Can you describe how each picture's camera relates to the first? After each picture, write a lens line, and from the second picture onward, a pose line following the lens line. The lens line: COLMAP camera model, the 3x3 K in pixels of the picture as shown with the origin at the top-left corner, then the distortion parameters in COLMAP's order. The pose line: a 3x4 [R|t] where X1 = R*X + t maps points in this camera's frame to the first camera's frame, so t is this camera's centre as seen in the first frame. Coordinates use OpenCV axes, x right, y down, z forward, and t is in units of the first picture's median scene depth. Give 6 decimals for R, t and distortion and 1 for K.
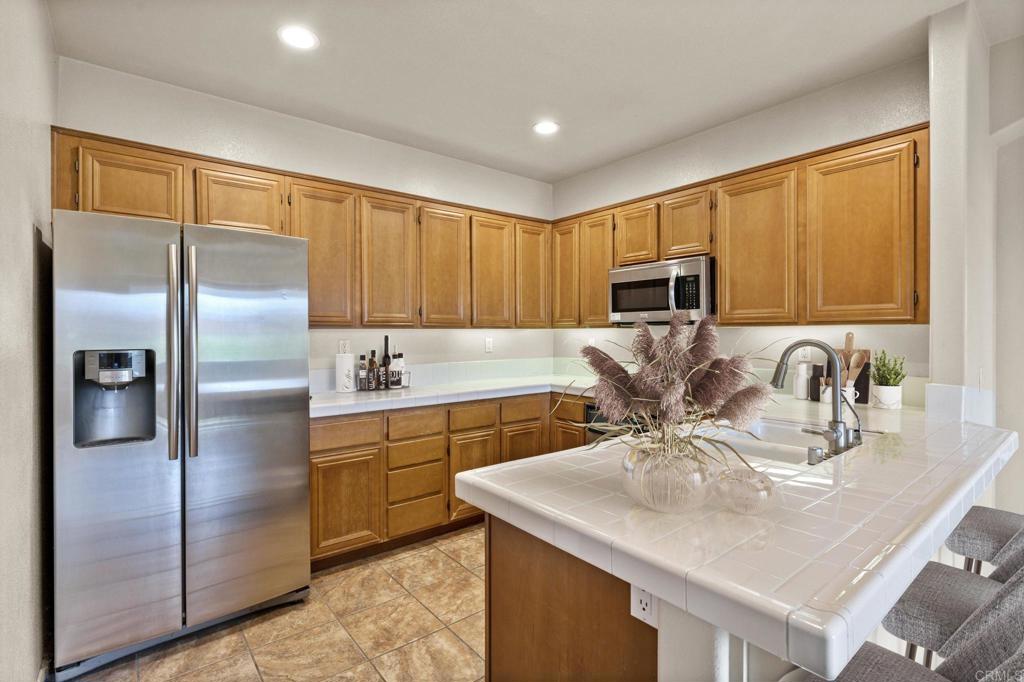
lens RADIAL K [[481.6, 0, 512.0], [0, 481.6, 341.0], [0, 0, 1]] dist [0.001591, 0.000158]
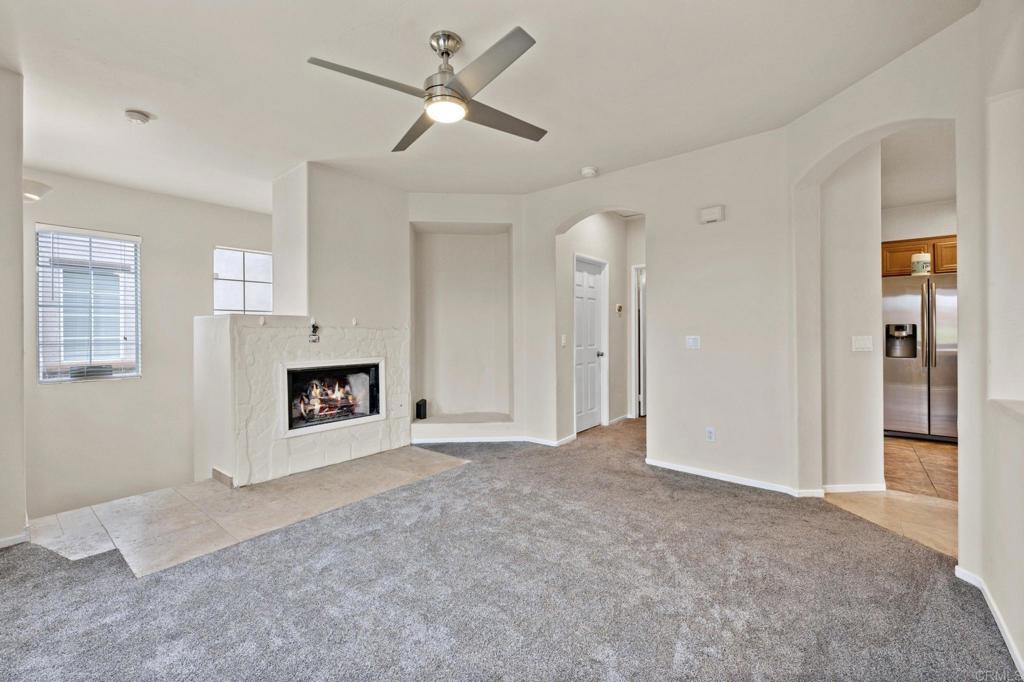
lens RADIAL K [[434.3, 0, 507.3], [0, 434.3, 327.1], [0, 0, 1]] dist [0.011164, 0.000031]
pose [[0.189597, -0.000989, -0.981861, 1.190720], [-0.005203, 0.999984, -0.002012, 0.049650], [0.981848, 0.005490, 0.189589, -1.651952]]
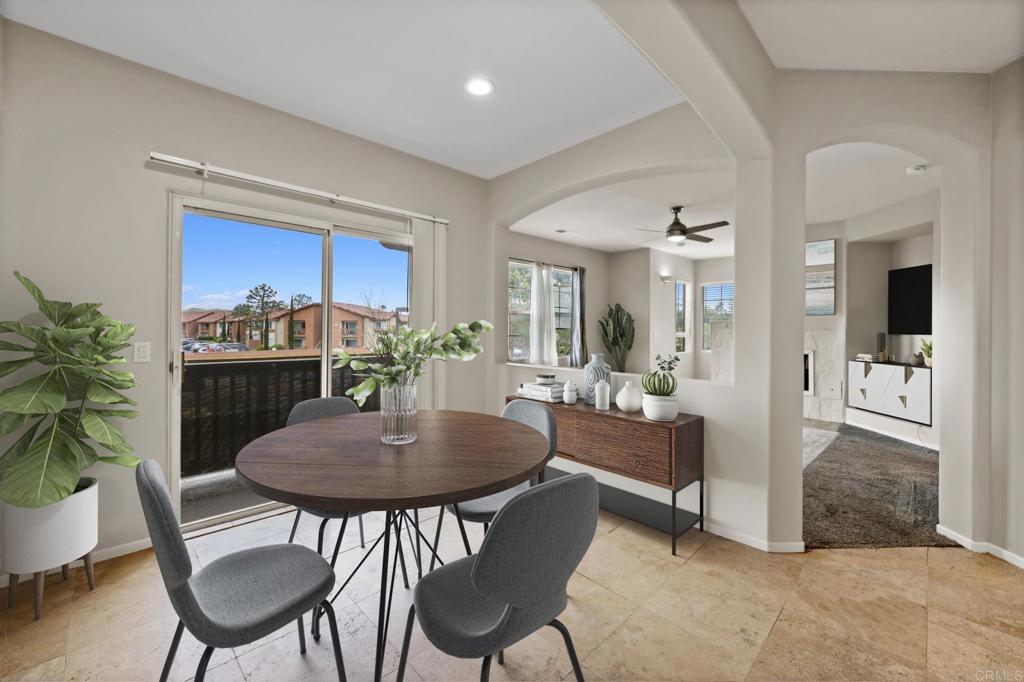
lens RADIAL K [[409.3, 0, 514.2], [0, 409.3, 330.5], [0, 0, 1]] dist [-0.000136, -0.000098]
pose [[-0.995129, 0.004209, -0.098496, 1.260924], [0.002342, 0.999816, 0.019062, 0.001150], [0.098558, 0.018738, -0.994955, 0.824780]]
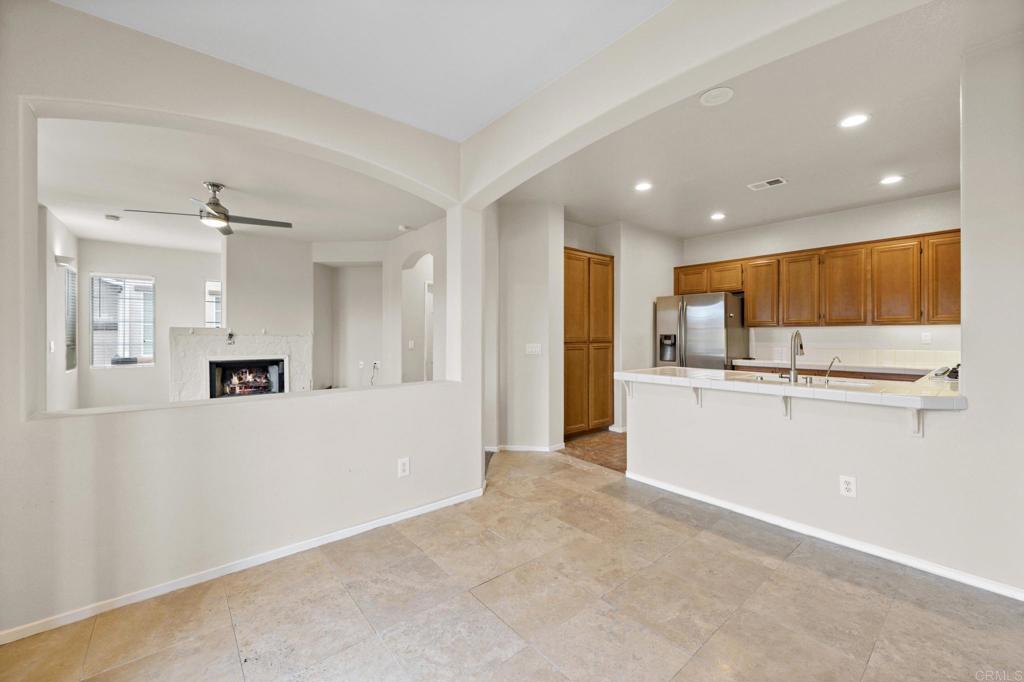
lens RADIAL K [[409.3, 0, 514.2], [0, 409.3, 330.5], [0, 0, 1]] dist [-0.000136, -0.000098]
pose [[0.022528, -0.001623, -0.999745, 2.058615], [-0.009937, 0.999949, -0.001847, 0.003801], [0.999697, 0.009976, 0.022511, -0.173881]]
